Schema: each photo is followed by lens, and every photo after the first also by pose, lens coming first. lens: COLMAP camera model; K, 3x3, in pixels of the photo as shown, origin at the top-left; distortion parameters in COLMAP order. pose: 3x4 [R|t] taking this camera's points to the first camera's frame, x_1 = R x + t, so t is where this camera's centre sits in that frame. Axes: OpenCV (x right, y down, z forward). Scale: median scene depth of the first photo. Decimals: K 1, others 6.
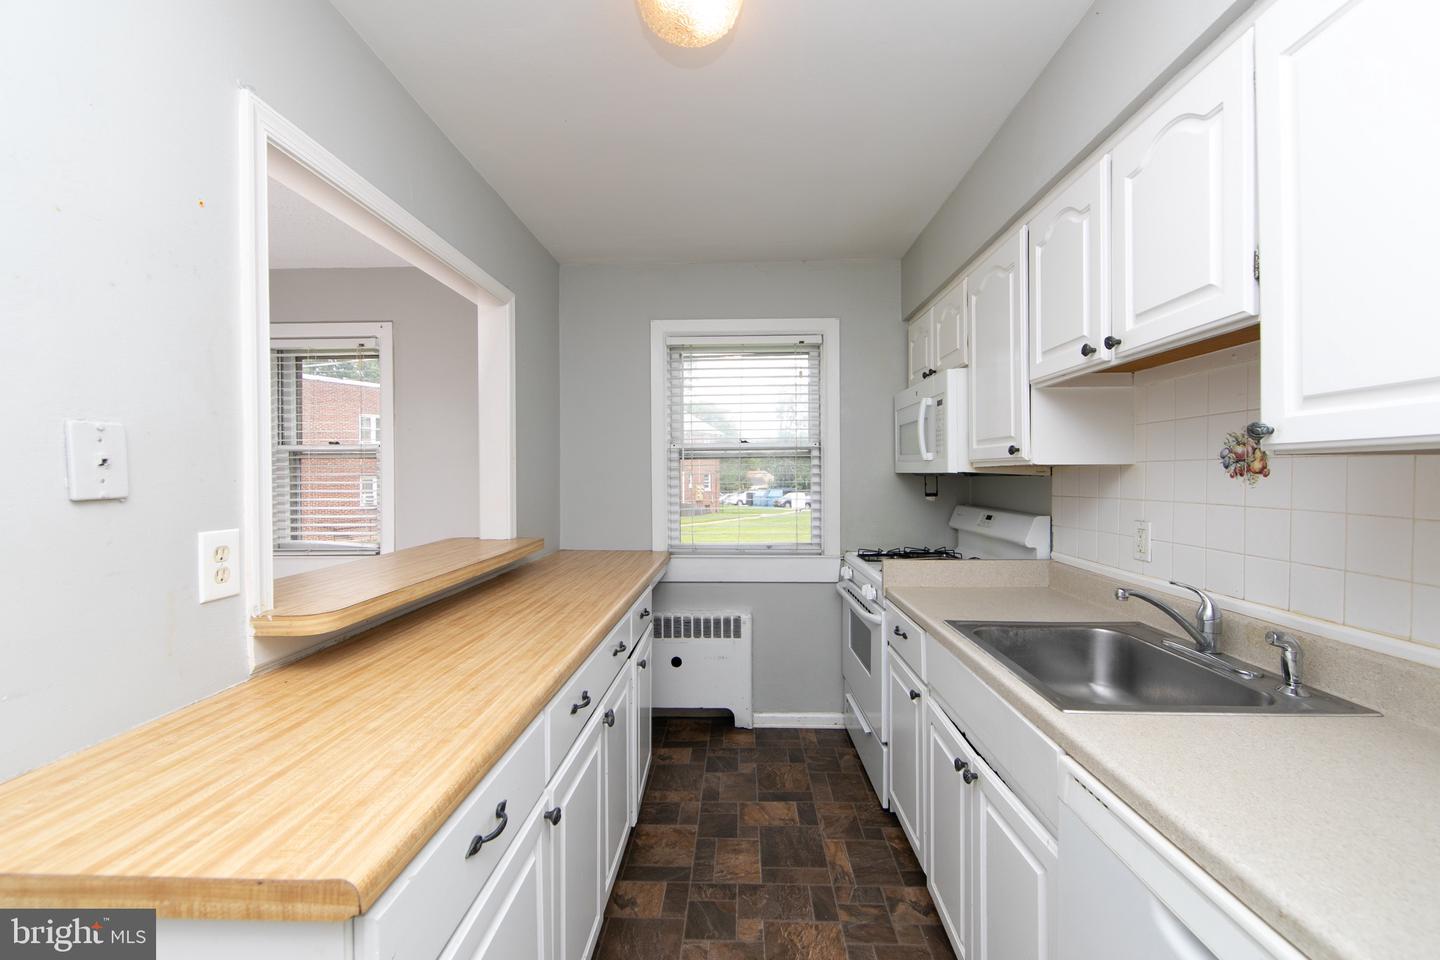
lens RADIAL K [[597.5, 0, 743.3], [0, 597.5, 480.8], [0, 0, 1]] dist [-0.002025, -0.000402]
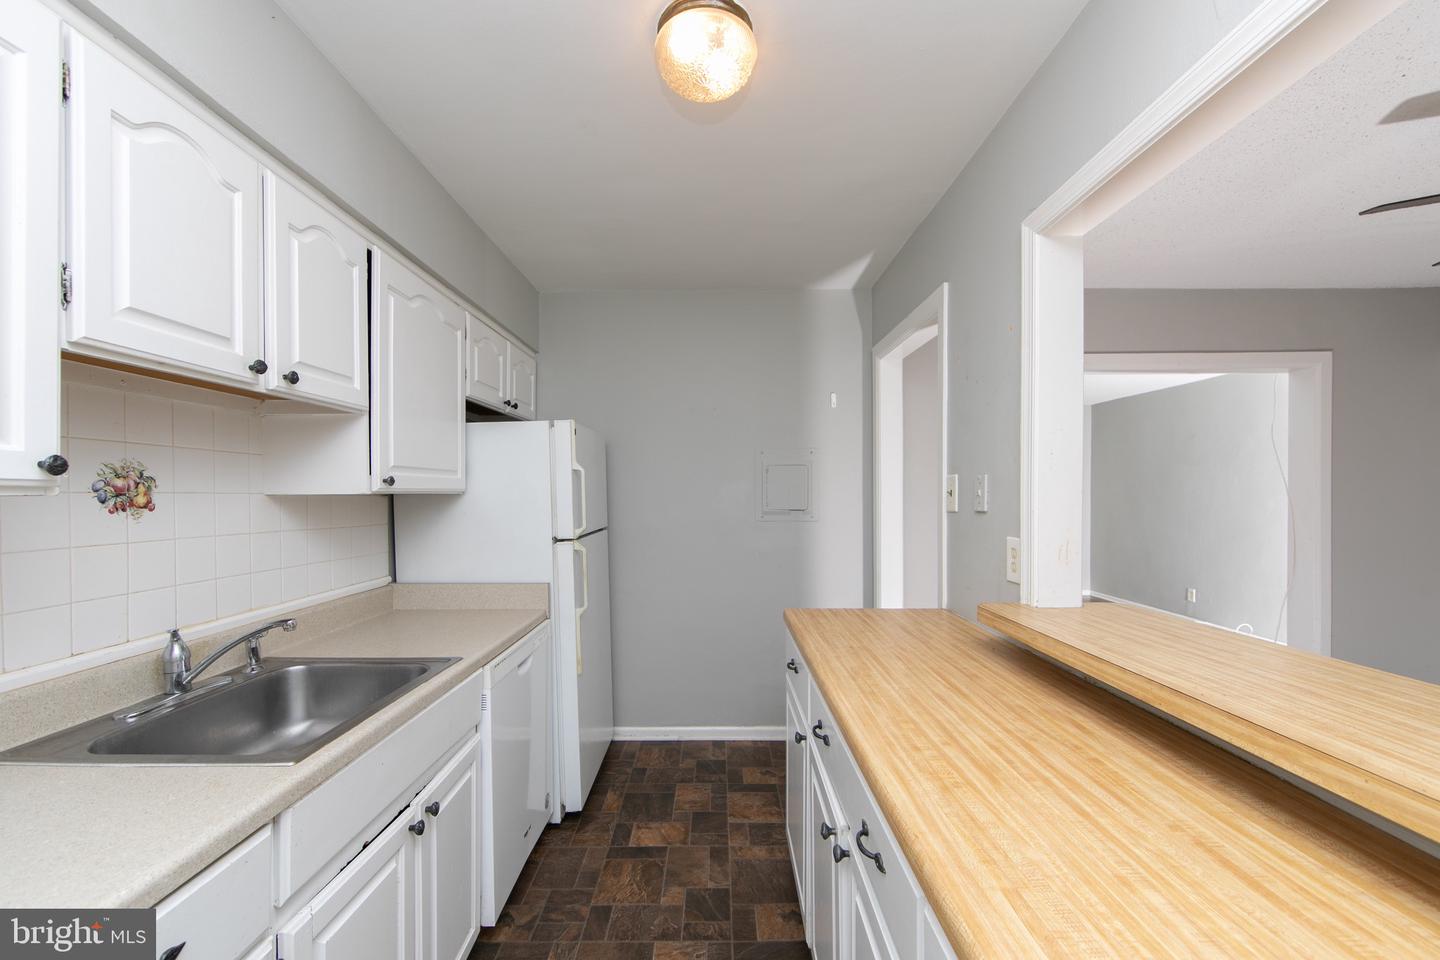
lens RADIAL K [[582.5, 0, 700.3], [0, 582.5, 499.0], [0, 0, 1]] dist [-0.002805, -0.000658]
pose [[-0.999530, 0.009094, 0.029276, -0.094905], [0.009655, 0.999771, 0.019087, -0.034338], [-0.029095, 0.019361, -0.999389, 1.807135]]
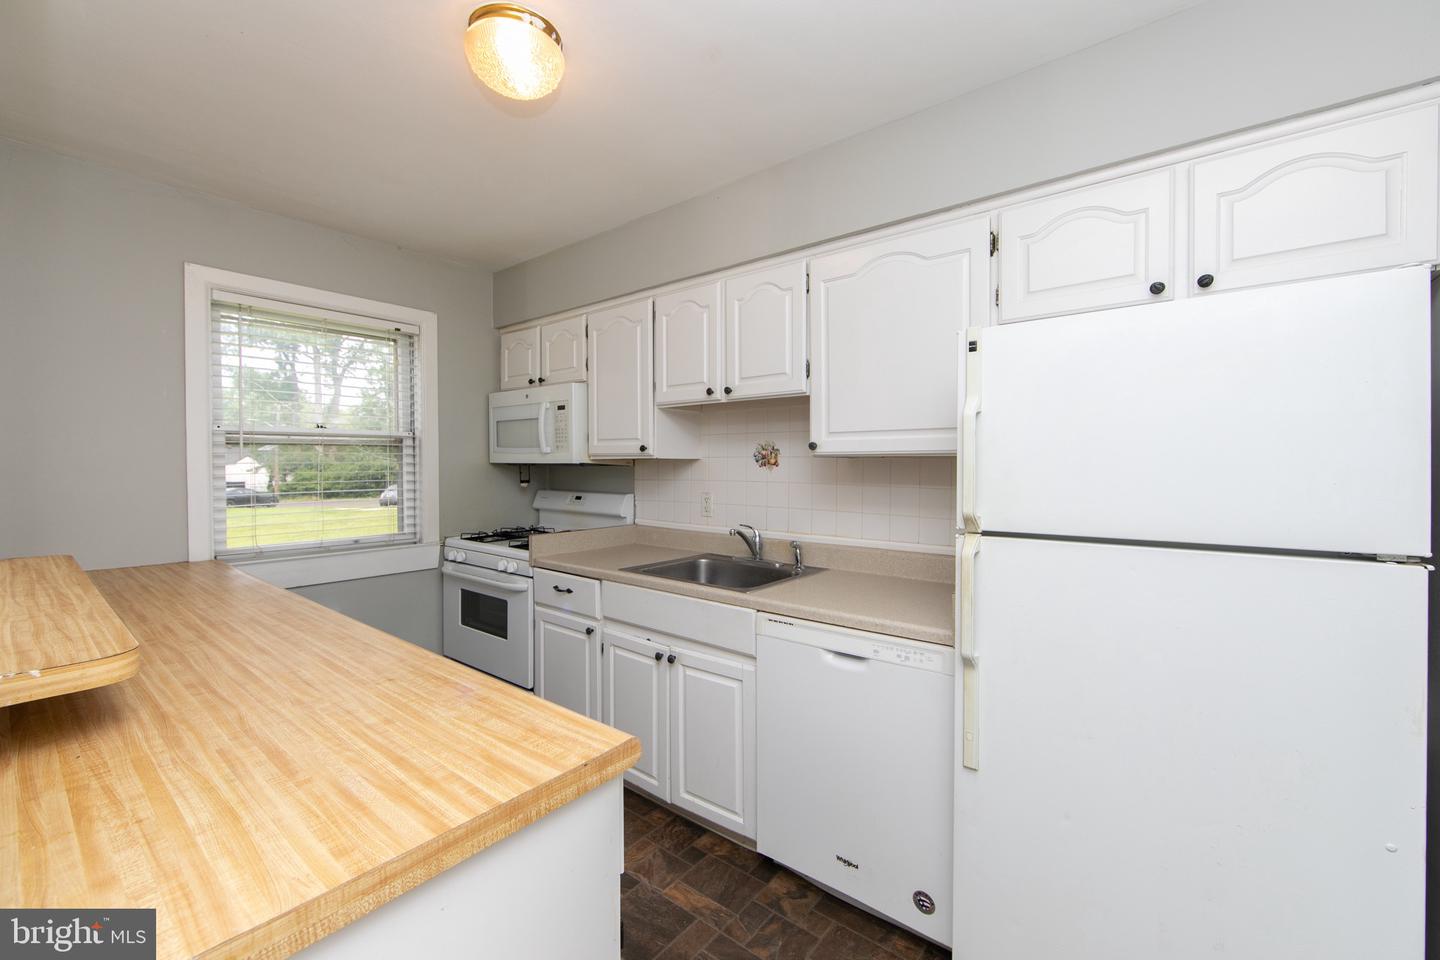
lens RADIAL K [[558.5, 0, 744.2], [0, 558.5, 474.8], [0, 0, 1]] dist [0.000890, 0.000000]
pose [[0.593918, -0.010784, 0.804453, -0.629768], [0.004074, 0.999938, 0.010397, 0.000616], [-0.804515, -0.002898, 0.593925, -0.017487]]
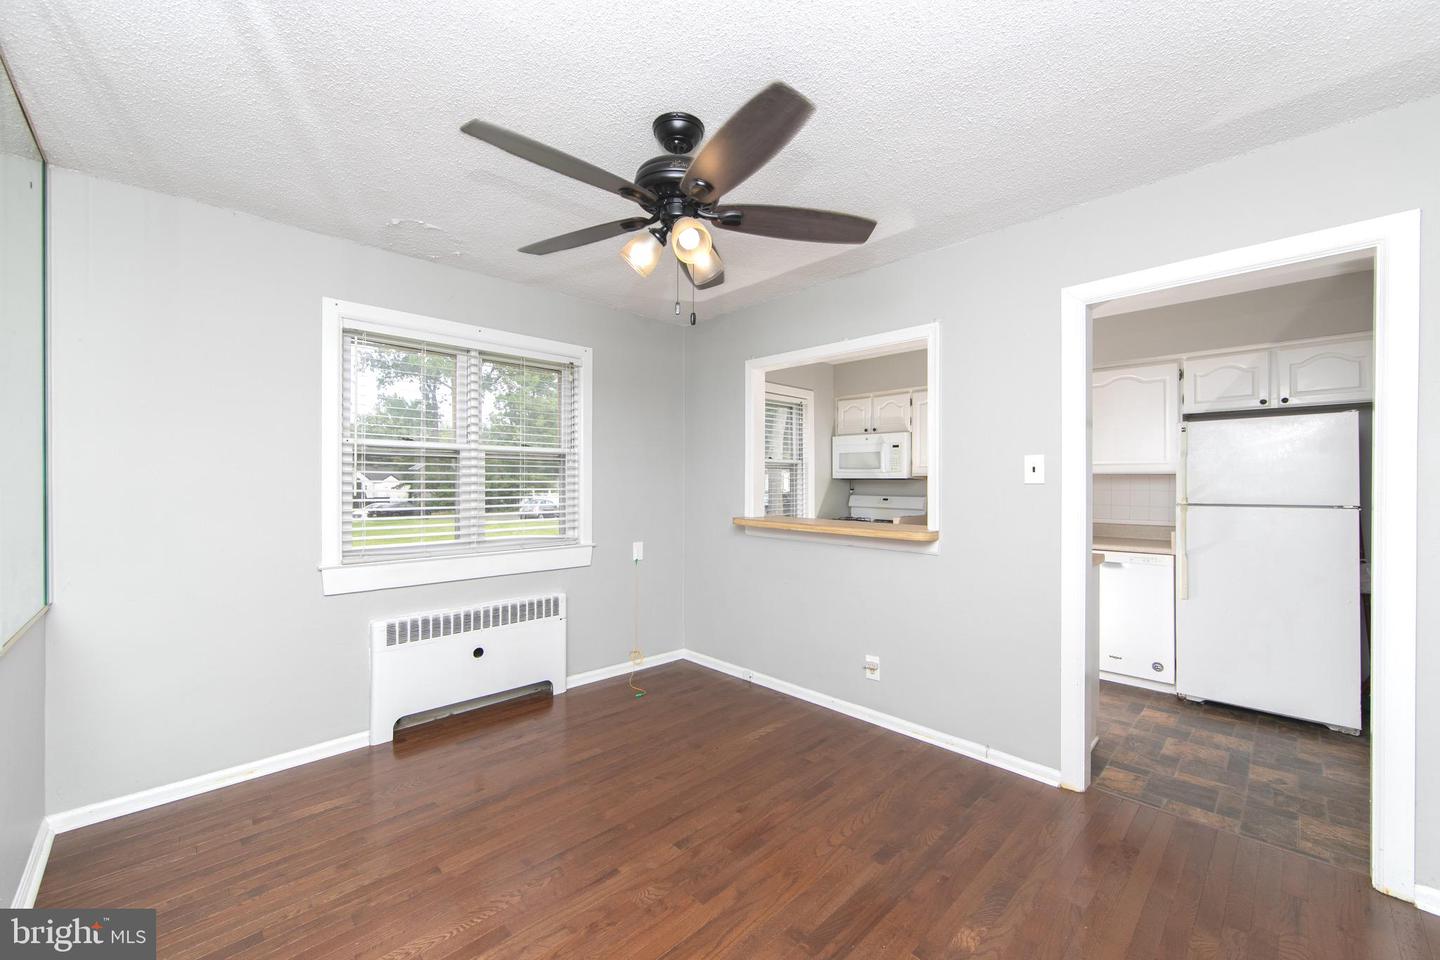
lens RADIAL K [[549.6, 0, 720.0], [0, 549.6, 480.0], [0, 0, 1]] dist [-0.040293, -0.000089]
pose [[0.718037, 0.002764, 0.695999, -2.495298], [0.001803, 0.999981, -0.005831, 0.006920], [-0.696002, 0.005442, 0.718019, -0.011009]]
